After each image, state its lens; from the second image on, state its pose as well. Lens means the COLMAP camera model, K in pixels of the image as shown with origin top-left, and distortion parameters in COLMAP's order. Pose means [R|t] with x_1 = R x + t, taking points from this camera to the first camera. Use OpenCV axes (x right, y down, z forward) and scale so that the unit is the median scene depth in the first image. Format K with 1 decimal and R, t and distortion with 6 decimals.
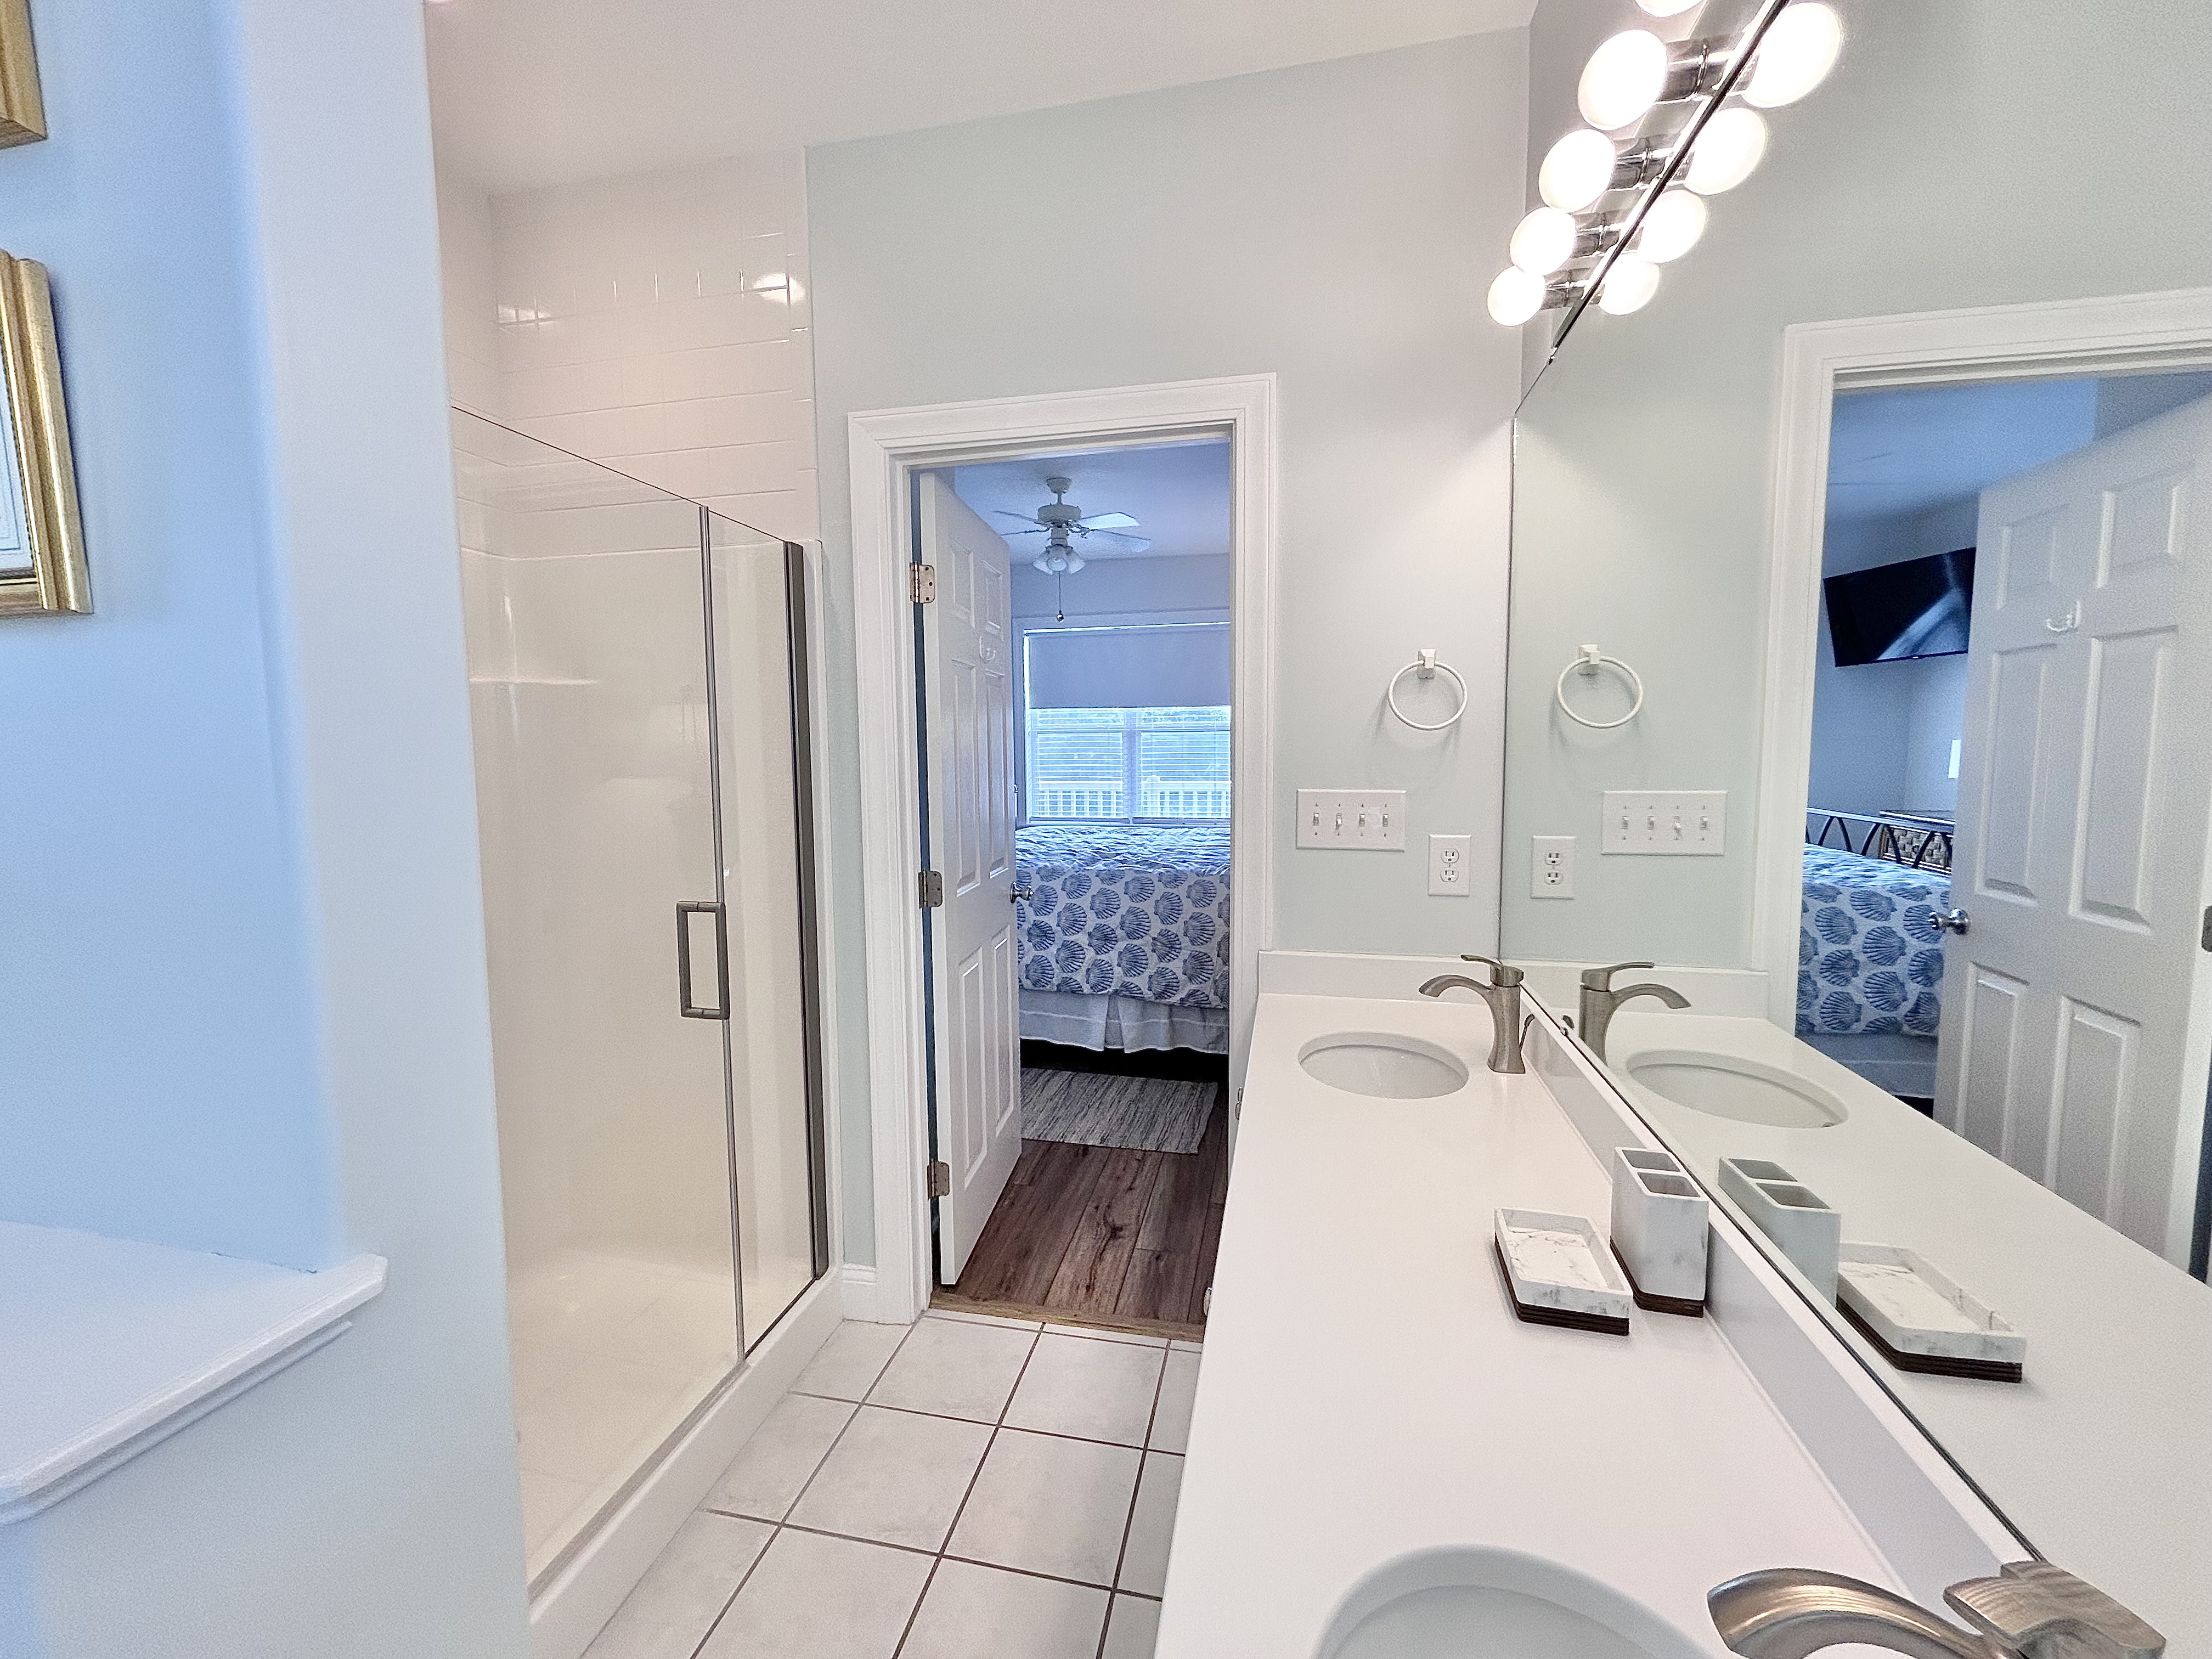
lens RADIAL K [[906.2, 0, 1099.0], [0, 906.2, 827.6], [0, 0, 1]] dist [0.001691, -0.000091]
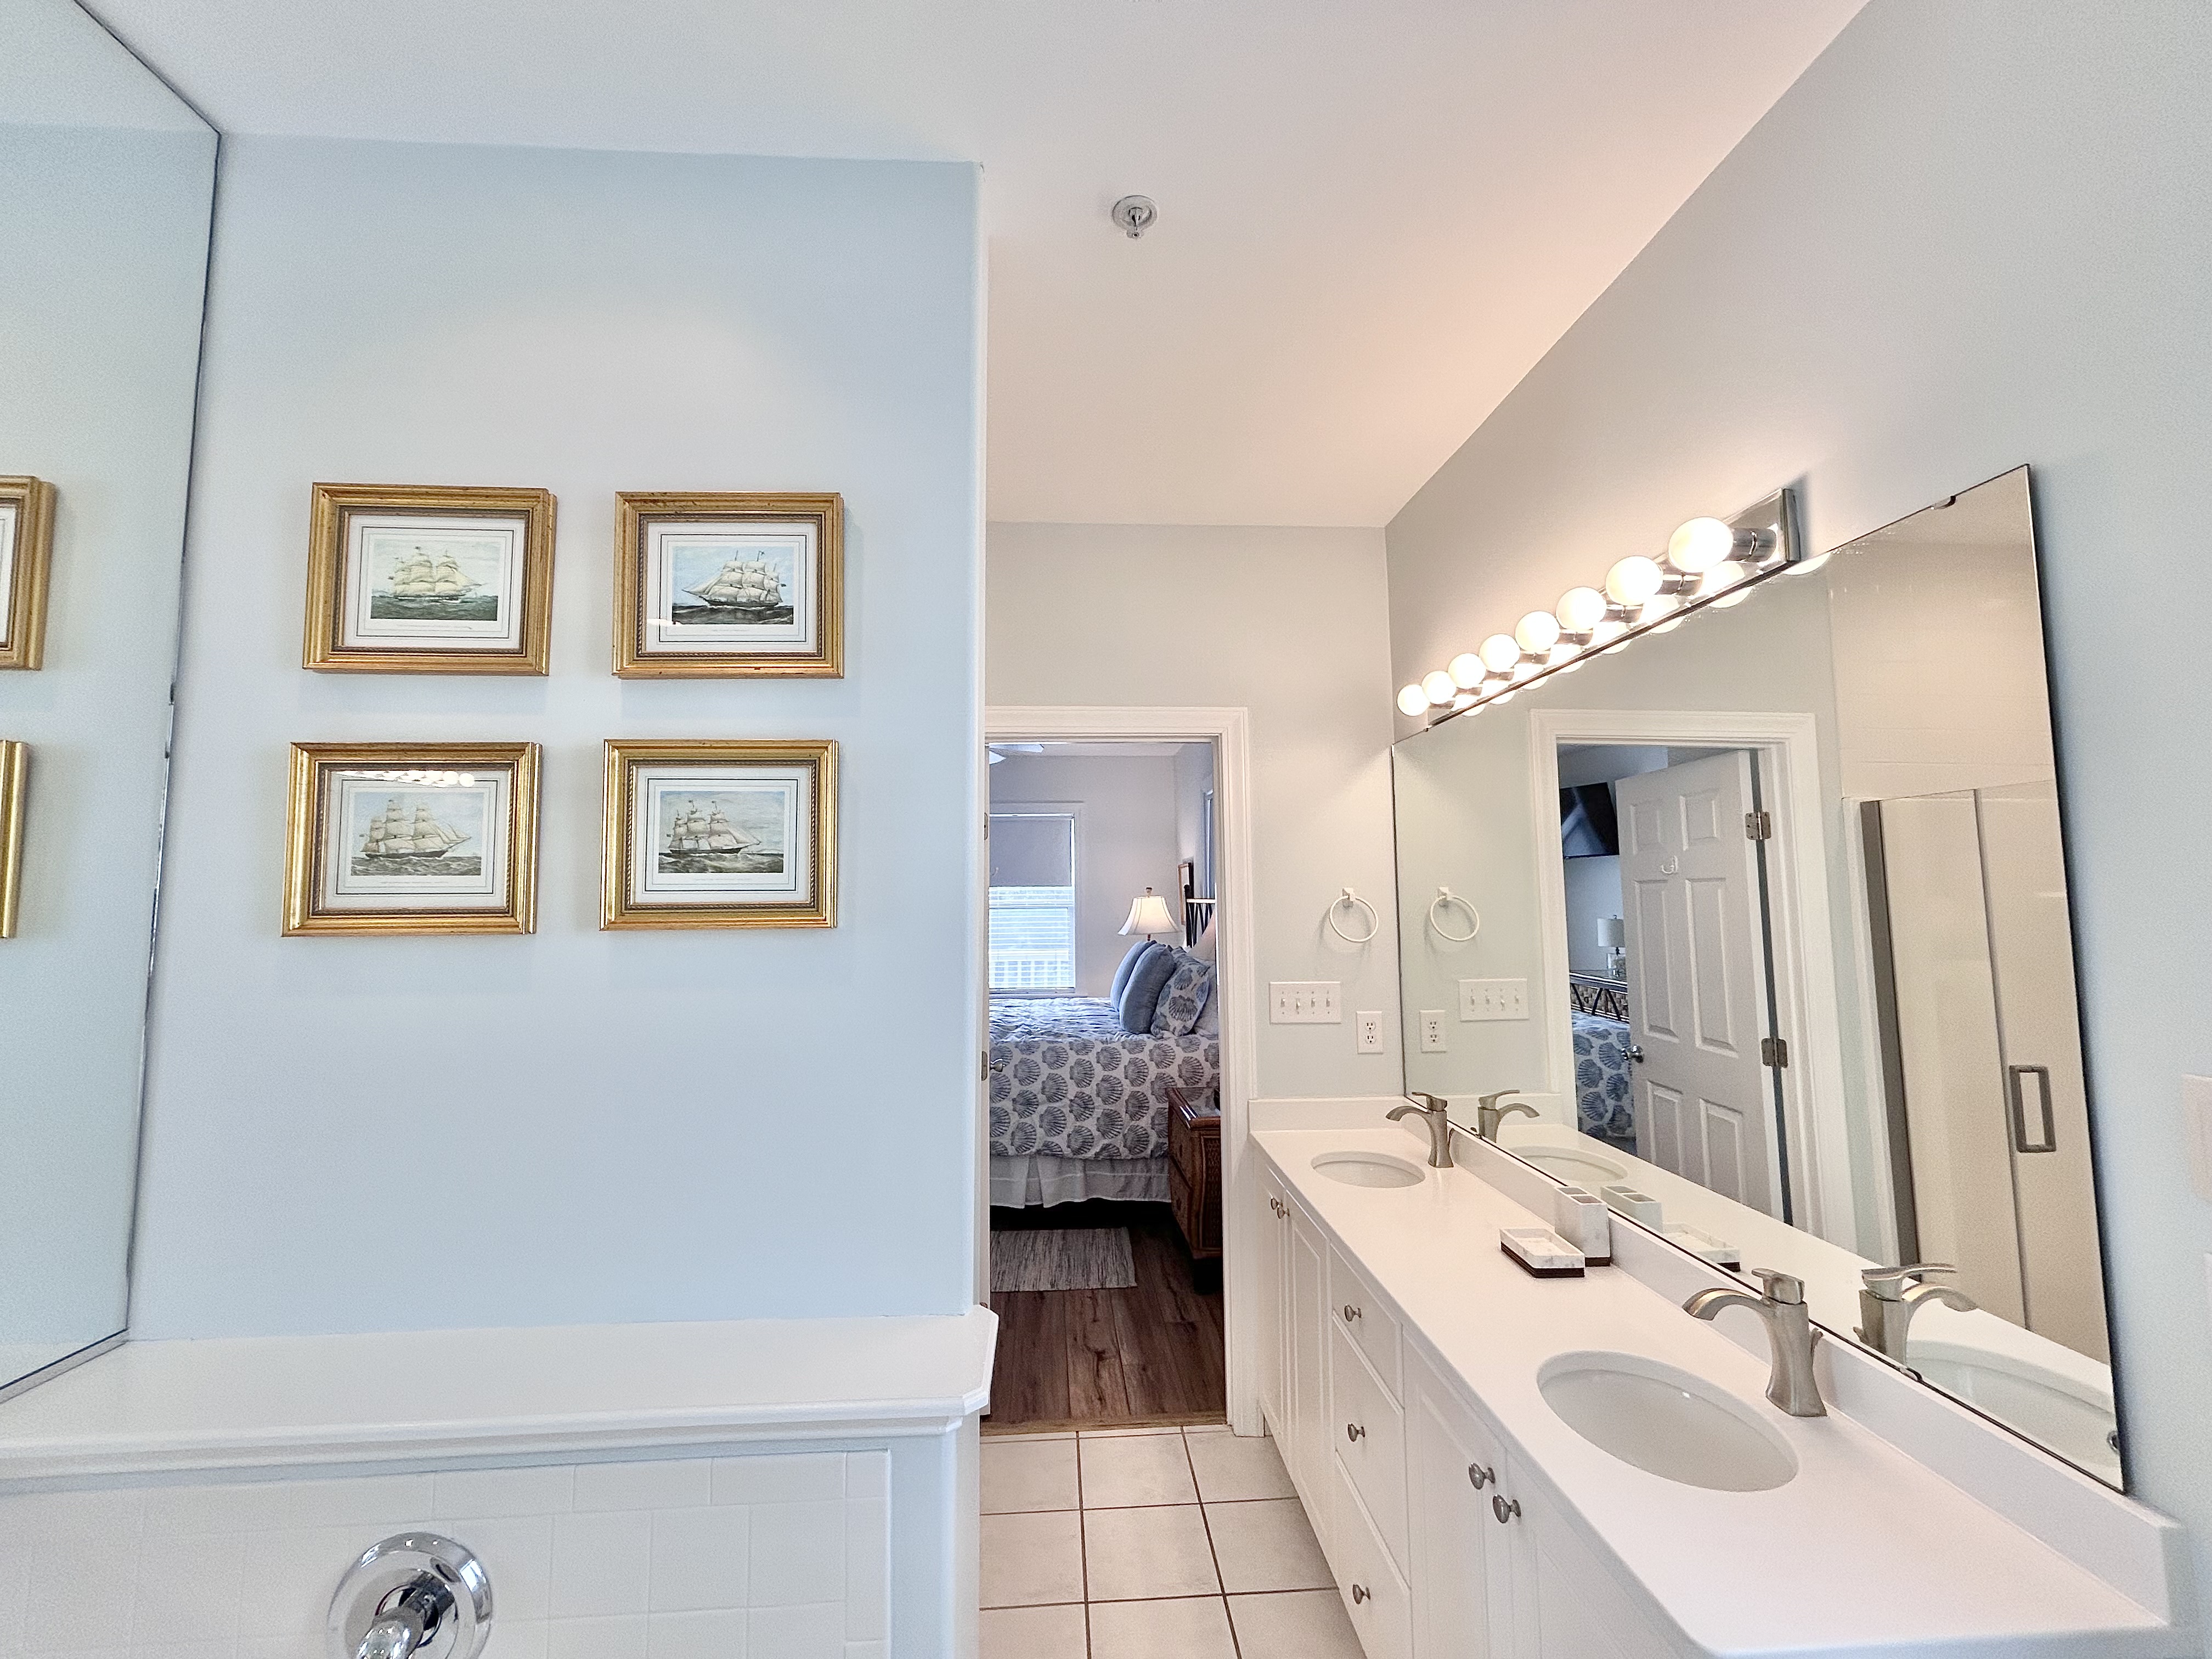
lens RADIAL K [[906.2, 0, 1110.5], [0, 906.2, 832.7], [0, 0, 1]] dist [0.001691, -0.000091]
pose [[0.960126, 0.020684, 0.278800, -0.318839], [0.026509, 0.986030, -0.164443, -0.034543], [-0.278306, 0.165277, 0.946165, -0.245317]]
